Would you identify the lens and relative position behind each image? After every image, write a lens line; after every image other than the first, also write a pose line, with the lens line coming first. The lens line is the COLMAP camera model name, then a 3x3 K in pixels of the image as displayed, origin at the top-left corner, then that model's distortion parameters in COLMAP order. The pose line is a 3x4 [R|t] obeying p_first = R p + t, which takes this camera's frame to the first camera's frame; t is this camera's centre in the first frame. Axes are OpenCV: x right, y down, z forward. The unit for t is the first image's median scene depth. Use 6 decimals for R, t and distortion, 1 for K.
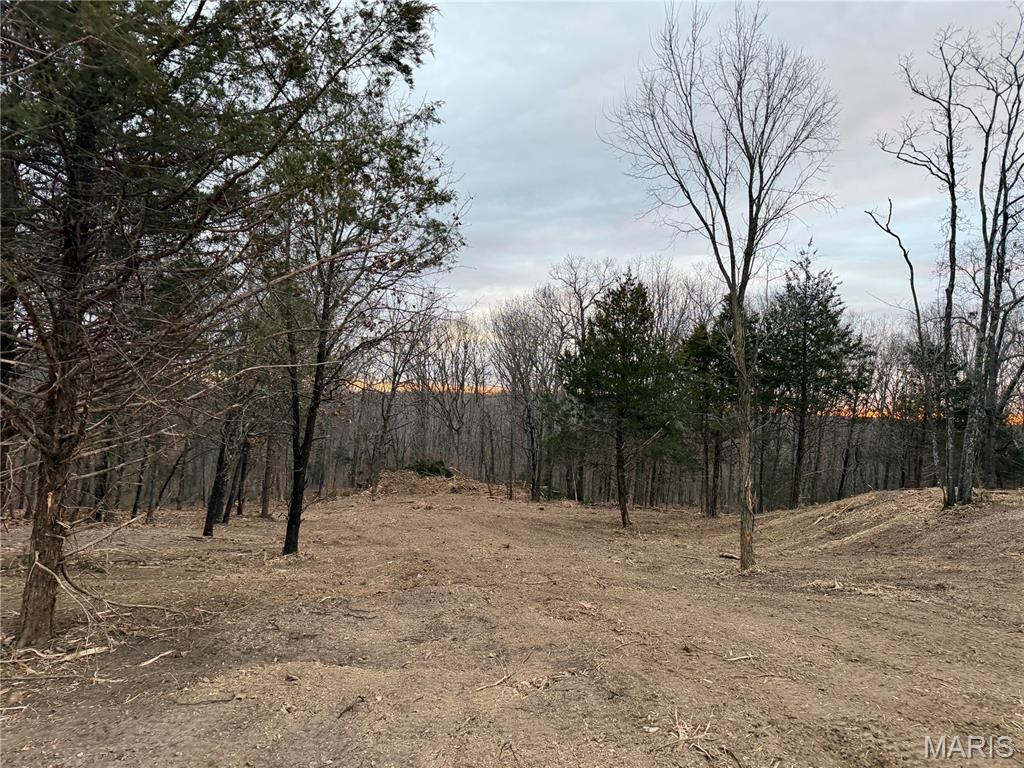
lens RADIAL K [[718.6, 0, 528.4], [0, 718.6, 399.7], [0, 0, 1]] dist [0.031433, -0.040129]
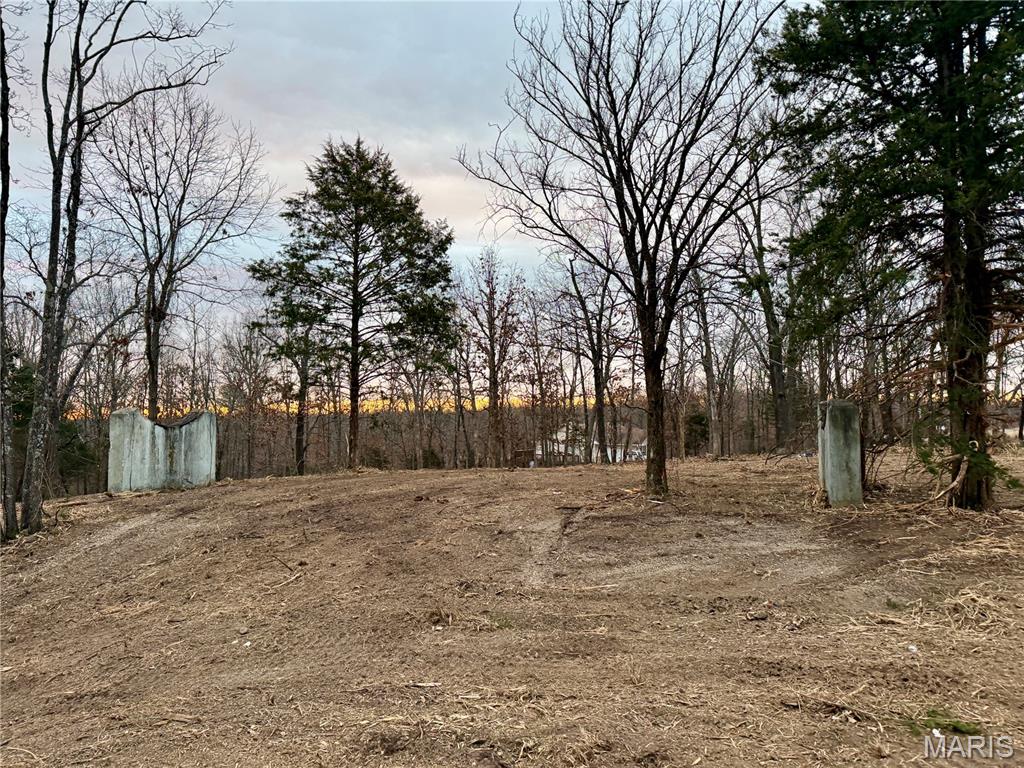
lens RADIAL K [[718.6, 0, 505.0], [0, 718.6, 381.2], [0, 0, 1]] dist [0.031433, -0.040129]
pose [[0.423718, -0.010609, 0.905732, 0.168601], [0.027569, 0.999619, -0.001189, 0.014125], [-0.905375, 0.025474, 0.423849, 0.290058]]
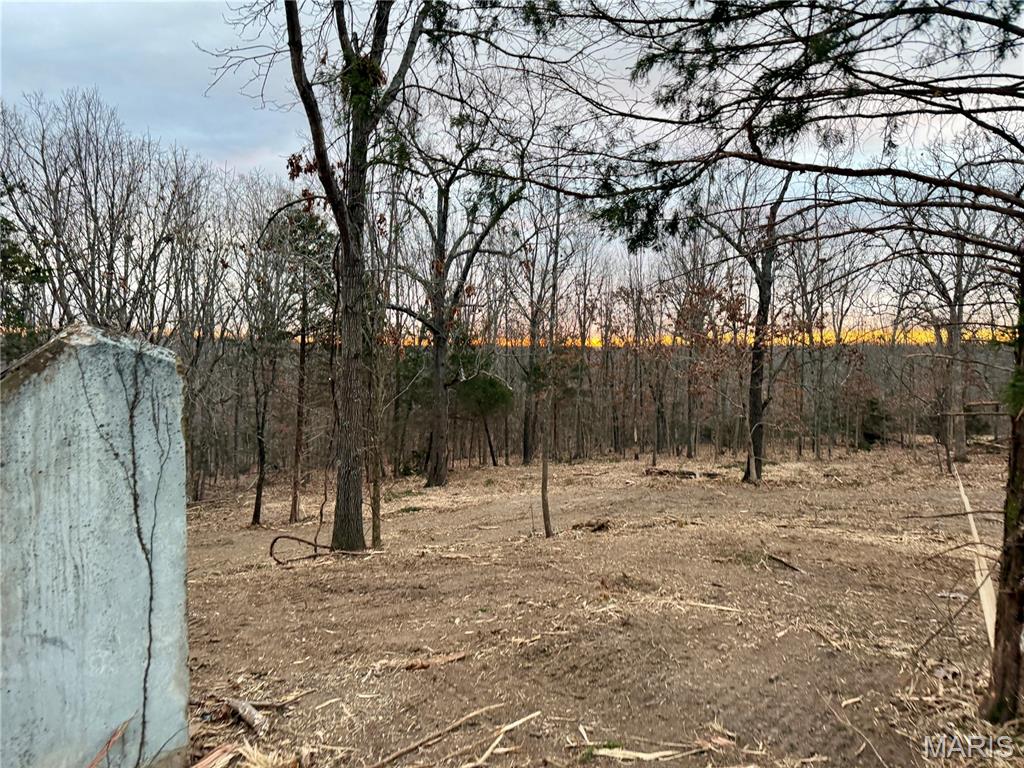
lens RADIAL K [[718.6, 0, 507.4], [0, 718.6, 380.6], [0, 0, 1]] dist [0.031433, -0.040129]
pose [[0.870643, -0.063830, 0.487756, 0.920743], [0.030492, 0.996642, 0.075997, 0.045089], [-0.490969, -0.051294, 0.869666, 0.926303]]
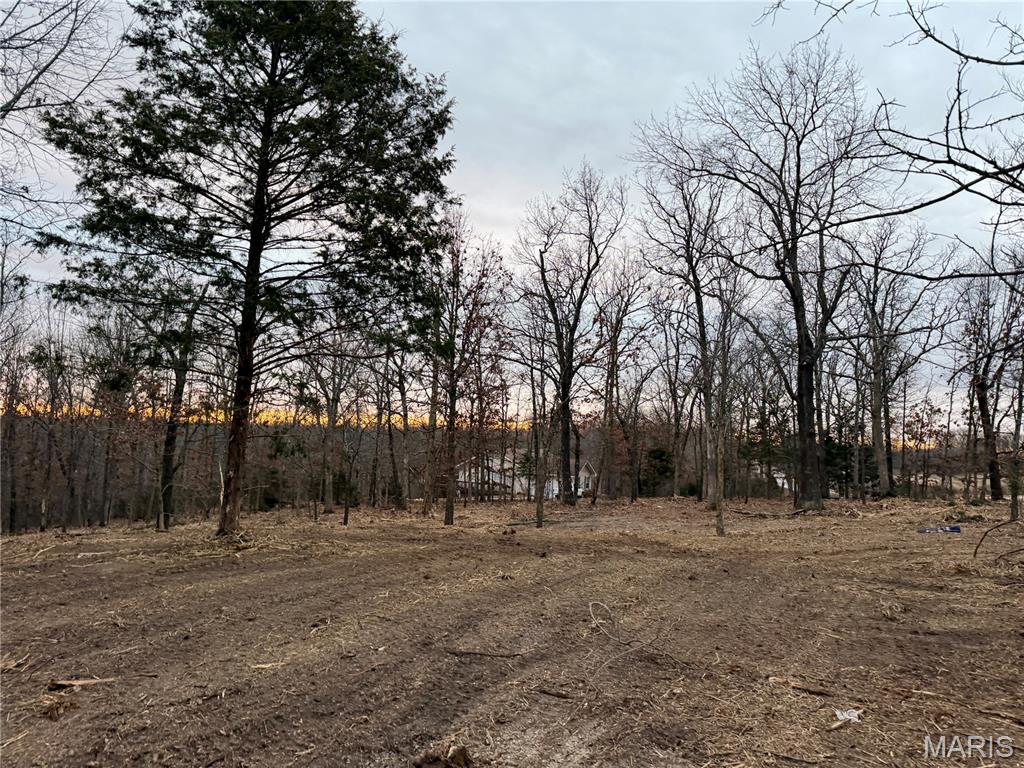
lens RADIAL K [[718.6, 0, 512.4], [0, 718.6, 374.4], [0, 0, 1]] dist [0.031433, -0.040129]
pose [[0.297810, 0.050551, 0.953286, 0.616524], [-0.035952, 0.998482, -0.041716, 0.031577], [-0.953948, -0.021849, 0.299176, 0.613340]]
